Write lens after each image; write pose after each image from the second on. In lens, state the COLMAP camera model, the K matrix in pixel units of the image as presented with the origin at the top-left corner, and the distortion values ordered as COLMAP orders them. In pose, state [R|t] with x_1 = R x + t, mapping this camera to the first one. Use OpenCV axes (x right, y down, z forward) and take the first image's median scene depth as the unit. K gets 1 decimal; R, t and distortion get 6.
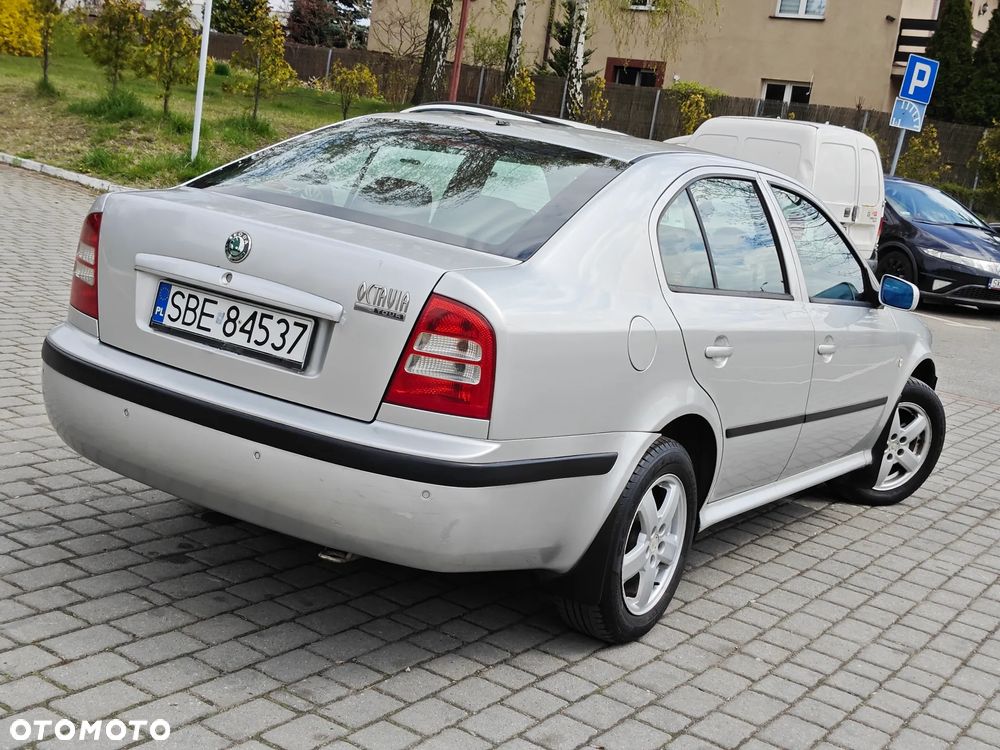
lens RADIAL K [[1355.9, 0, 491.8], [0, 1355.9, 377.2], [0, 0, 1]] dist [0.122310, 0.000000]
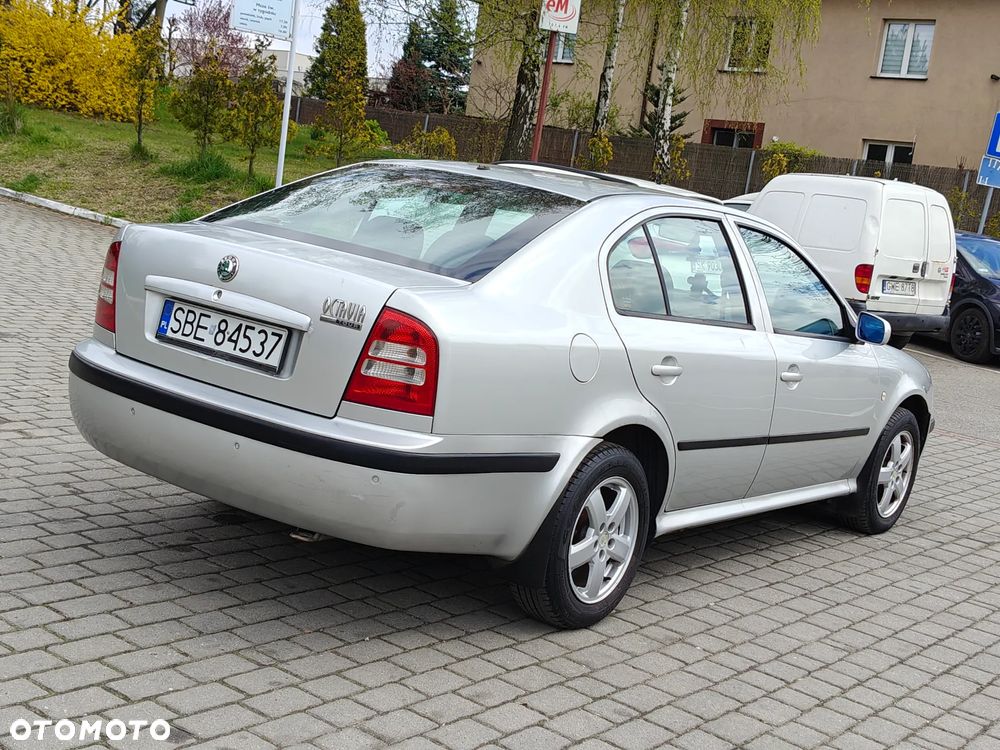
lens RADIAL K [[1355.9, 0, 482.7], [0, 1355.9, 352.8], [0, 0, 1]] dist [0.122310, 0.000000]
pose [[0.997607, 0.007770, -0.068697, 0.106463], [-0.011923, 0.998112, -0.060252, 0.041776], [0.068099, 0.060927, 0.995816, -0.134865]]
